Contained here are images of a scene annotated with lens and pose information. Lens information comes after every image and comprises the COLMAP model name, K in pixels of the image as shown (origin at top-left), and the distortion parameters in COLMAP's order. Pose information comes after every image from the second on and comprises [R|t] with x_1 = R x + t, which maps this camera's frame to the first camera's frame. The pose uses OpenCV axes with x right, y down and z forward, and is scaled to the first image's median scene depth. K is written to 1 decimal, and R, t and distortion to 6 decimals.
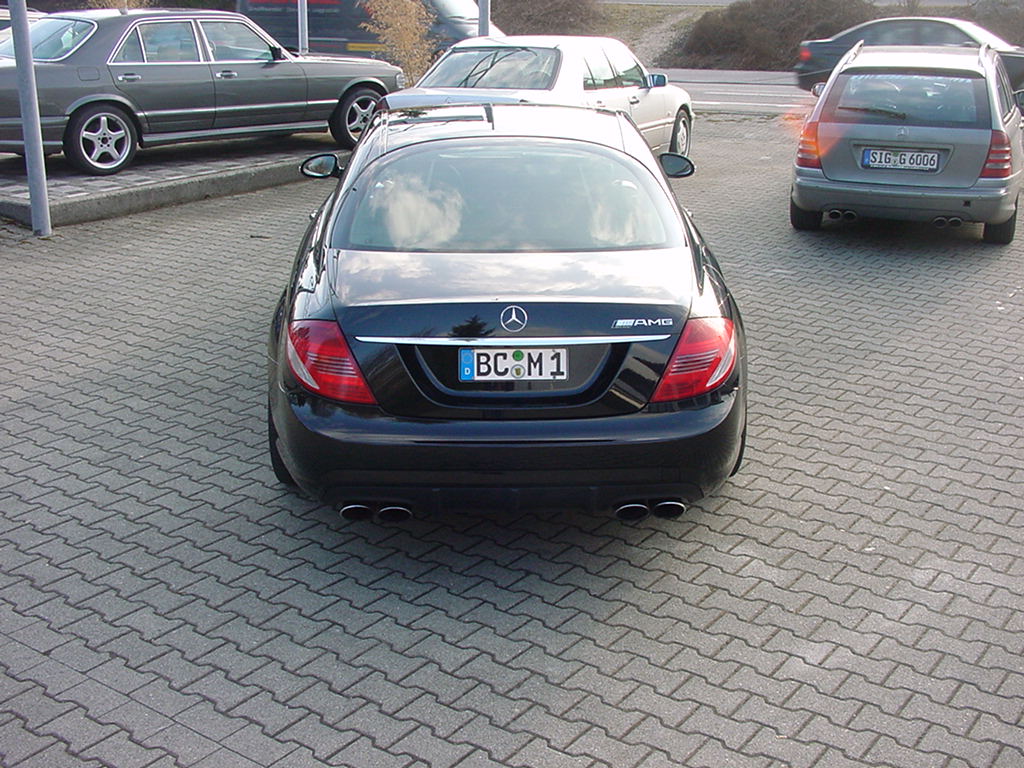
lens RADIAL K [[1328.5, 0, 509.7], [0, 1328.5, 411.1], [0, 0, 1]] dist [-0.195032, 0.500394]
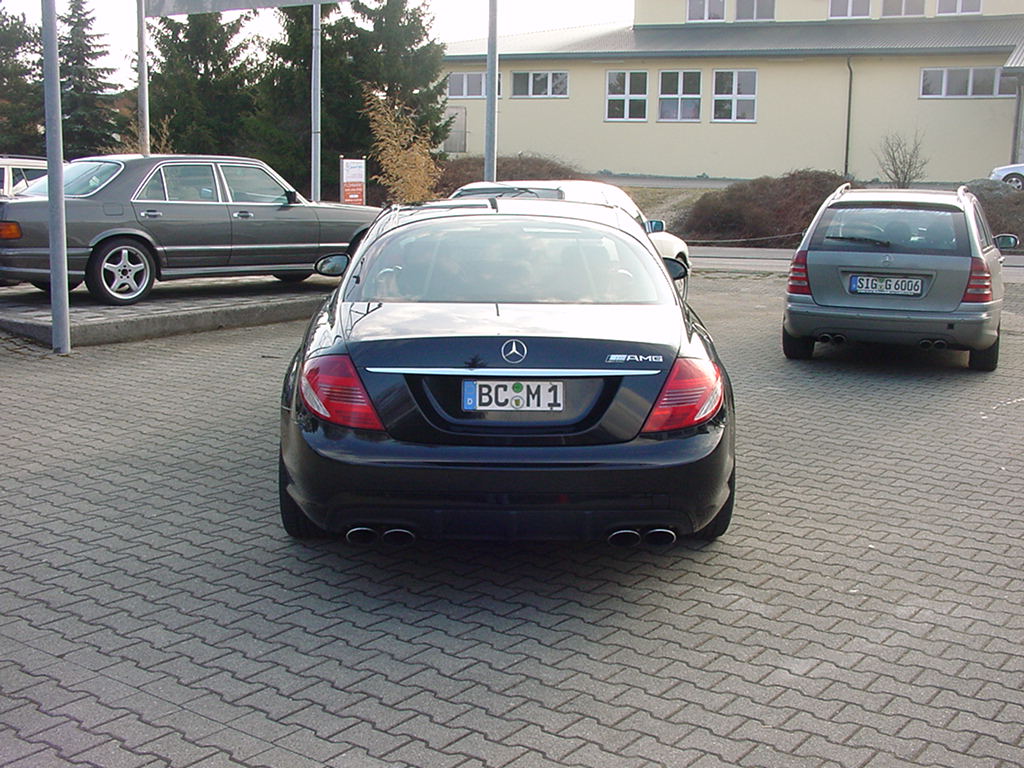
lens RADIAL K [[1328.5, 0, 509.7], [0, 1328.5, 411.1], [0, 0, 1]] dist [-0.195032, 0.500394]
pose [[0.999918, 0.012624, -0.002247, 0.002295], [-0.012815, 0.989855, -0.141503, 0.113380], [0.000438, 0.141520, 0.989935, -0.047603]]
